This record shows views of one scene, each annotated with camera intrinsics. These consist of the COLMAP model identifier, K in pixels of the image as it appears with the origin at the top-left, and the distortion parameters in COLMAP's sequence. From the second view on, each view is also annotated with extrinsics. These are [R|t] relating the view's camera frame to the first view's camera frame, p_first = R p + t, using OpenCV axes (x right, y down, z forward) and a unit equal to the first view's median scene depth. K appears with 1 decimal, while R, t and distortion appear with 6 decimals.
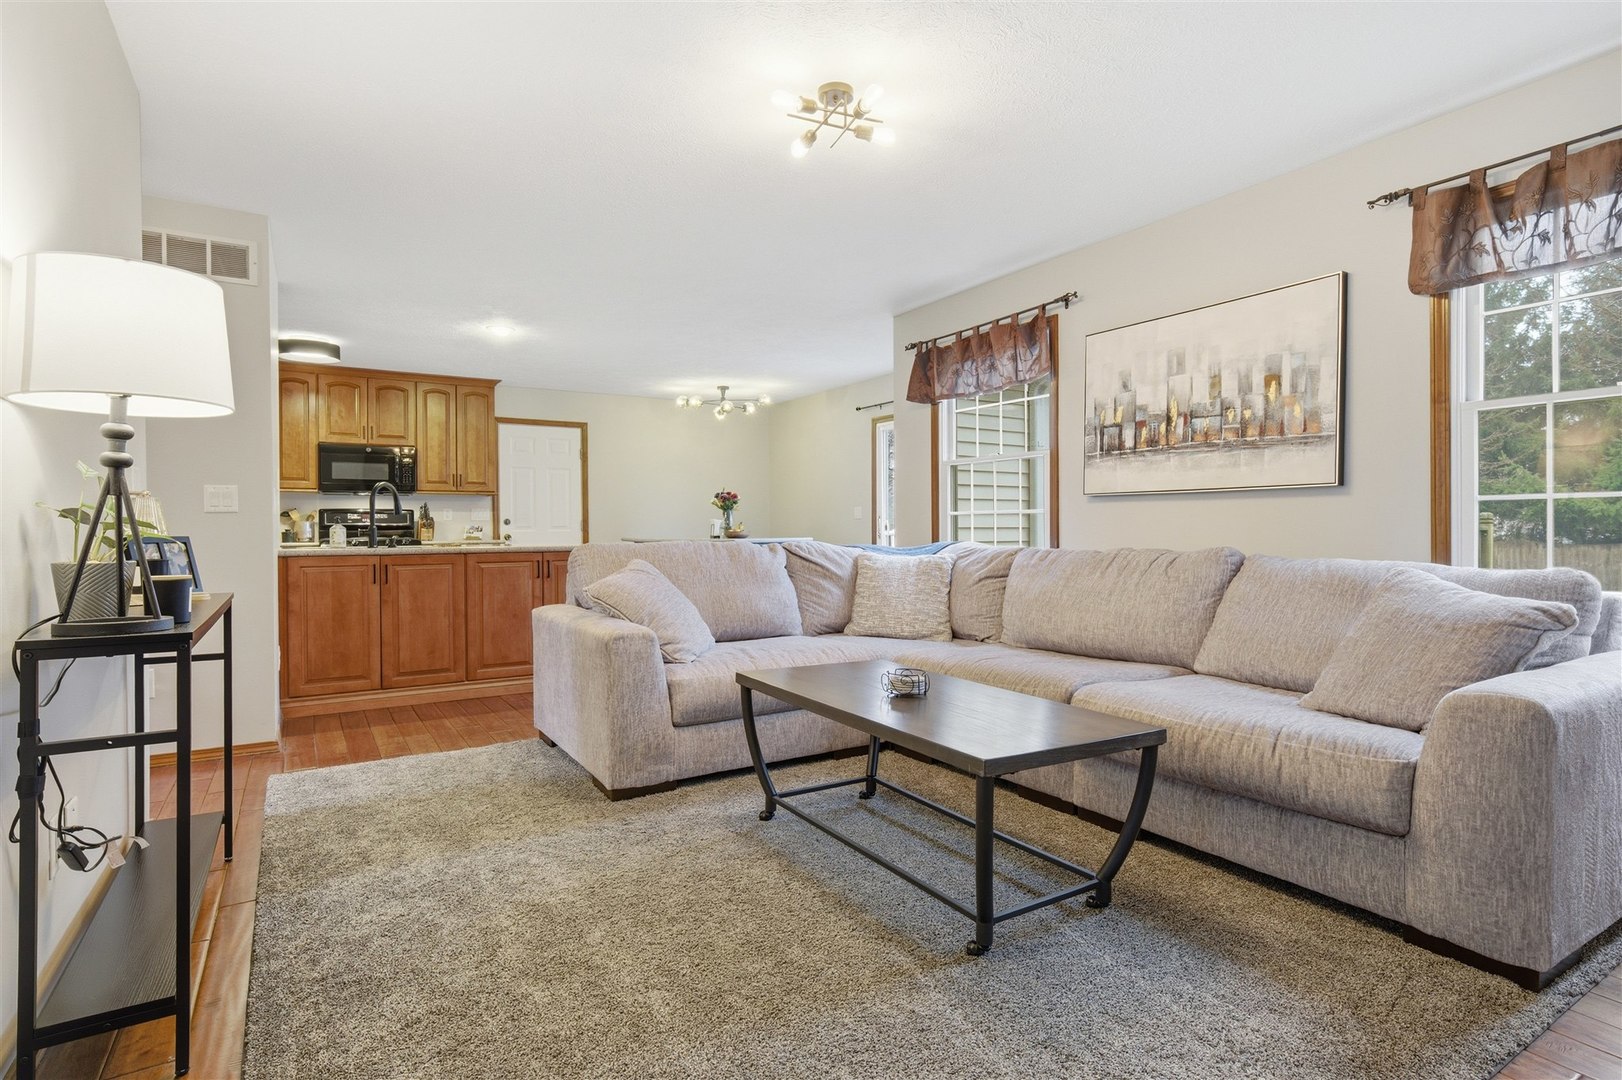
lens RADIAL K [[802.2, 0, 798.5], [0, 802.2, 530.4], [0, 0, 1]] dist [0.001227, 0.000335]
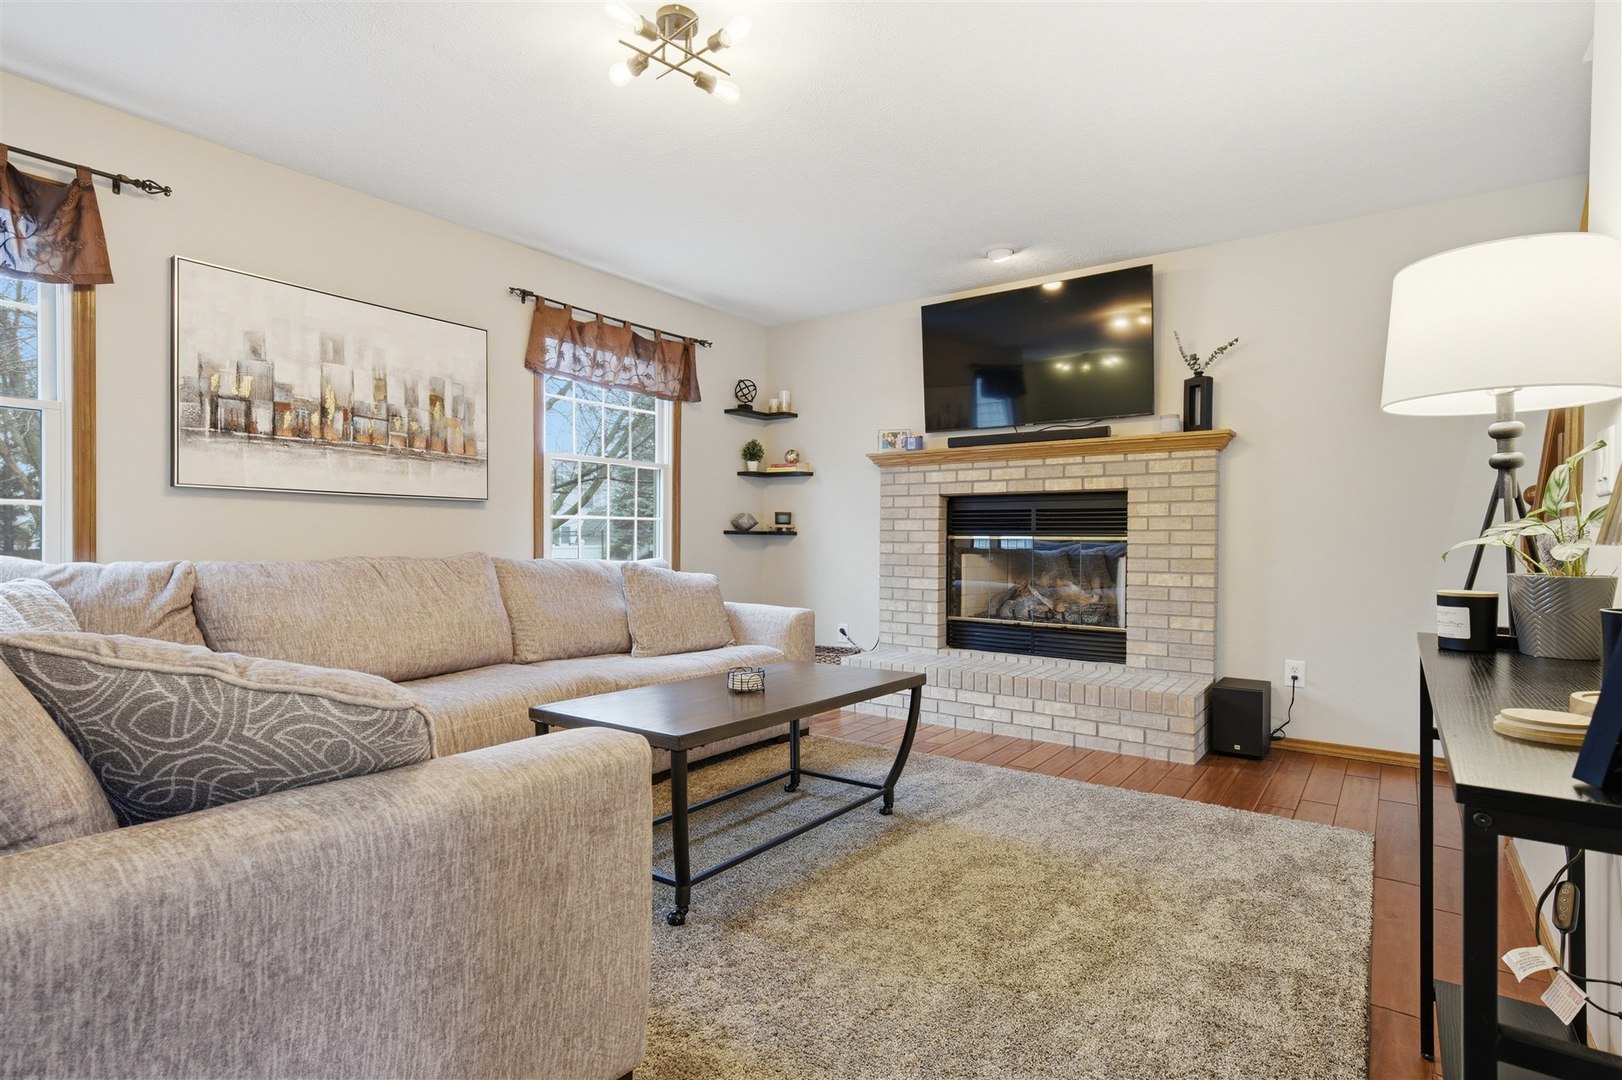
lens RADIAL K [[802.2, 0, 815.4], [0, 802.2, 544.3], [0, 0, 1]] dist [0.001227, 0.000335]
pose [[-0.379083, 0.006423, 0.925341, -0.580366], [0.007281, 0.999966, -0.003958, 0.016631], [-0.925334, 0.005237, -0.379116, 0.873765]]
